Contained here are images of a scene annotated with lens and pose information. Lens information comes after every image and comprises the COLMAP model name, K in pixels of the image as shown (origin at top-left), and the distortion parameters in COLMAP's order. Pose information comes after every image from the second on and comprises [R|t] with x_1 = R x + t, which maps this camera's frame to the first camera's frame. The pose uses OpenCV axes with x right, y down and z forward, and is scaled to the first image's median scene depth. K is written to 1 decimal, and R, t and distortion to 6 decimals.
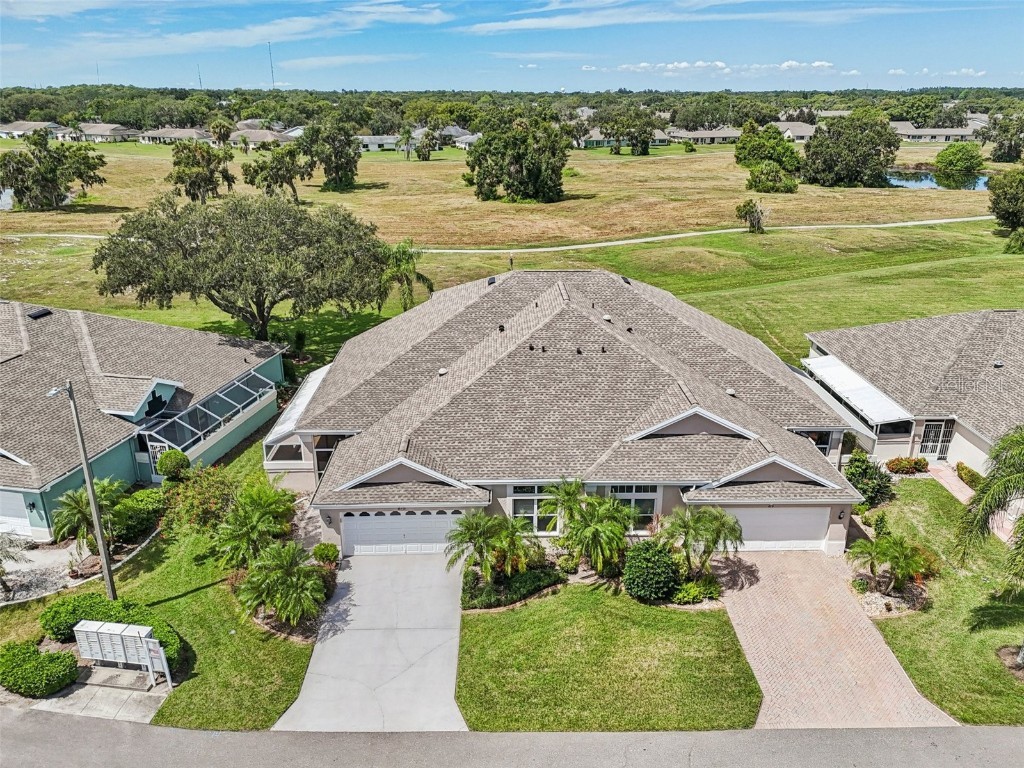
lens RADIAL K [[765.8, 0, 510.2], [0, 765.8, 376.6], [0, 0, 1]] dist [0.077336, -0.067149]
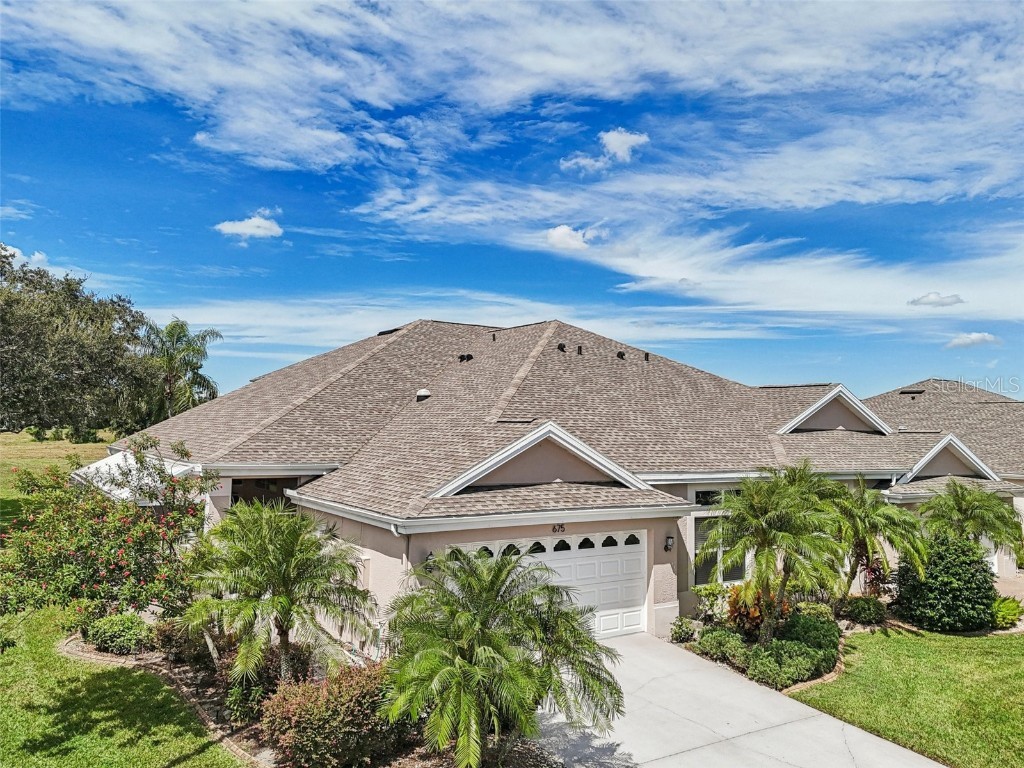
lens RADIAL K [[794.3, 0, 513.3], [0, 794.3, 360.8], [0, 0, 1]] dist [0.066538, -0.066777]
pose [[0.852991, 0.052986, 0.519229, -0.431295], [0.157405, 0.922397, -0.352714, 0.245553], [-0.497624, 0.382591, 0.778456, 0.575575]]
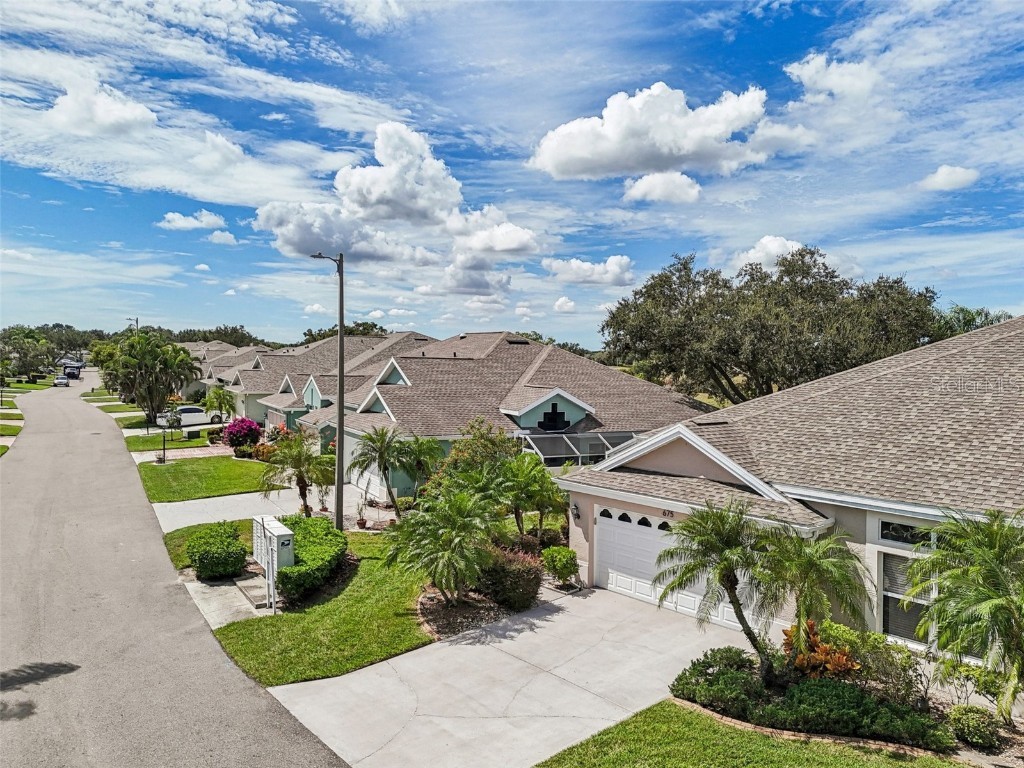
lens RADIAL K [[765.8, 0, 510.2], [0, 765.8, 376.6], [0, 0, 1]] dist [0.077336, -0.067149]
pose [[0.642234, 0.026840, -0.766039, 0.226926], [-0.271064, 0.942763, -0.194223, 0.218029], [0.716980, 0.332382, 0.612749, 0.516068]]
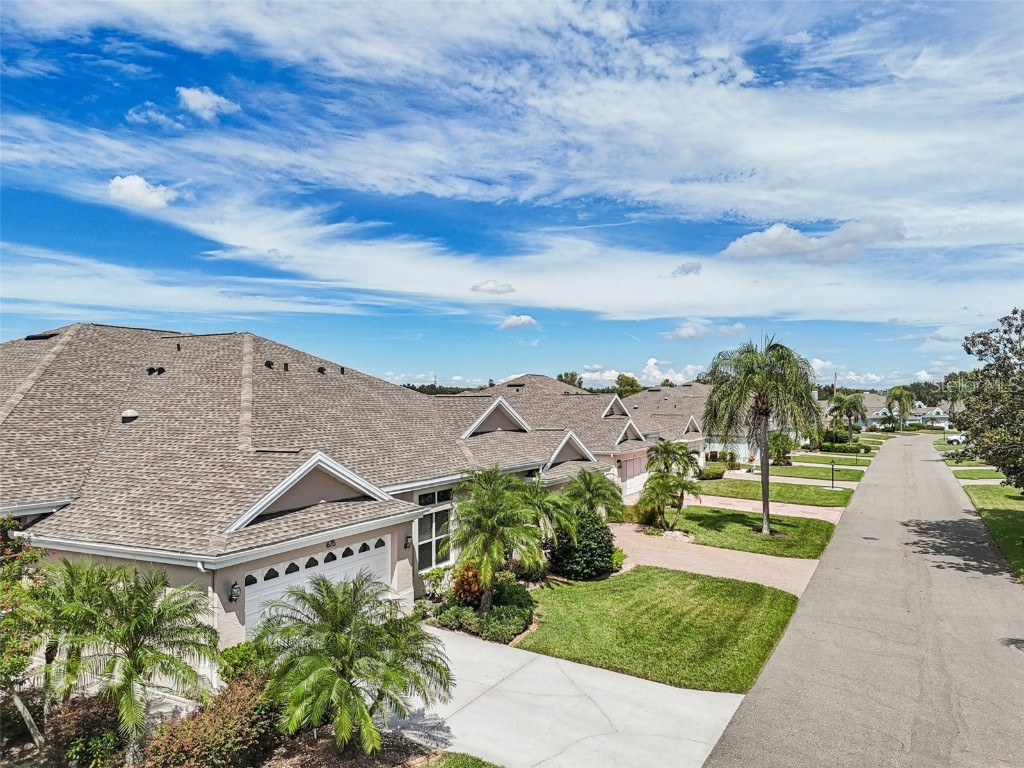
lens RADIAL K [[765.8, 0, 510.2], [0, 765.8, 376.6], [0, 0, 1]] dist [0.077336, -0.067149]
pose [[0.488109, 0.014940, 0.872655, -0.578339], [0.293398, 0.938856, -0.180183, 0.195209], [-0.821990, 0.343984, 0.453881, 0.582483]]
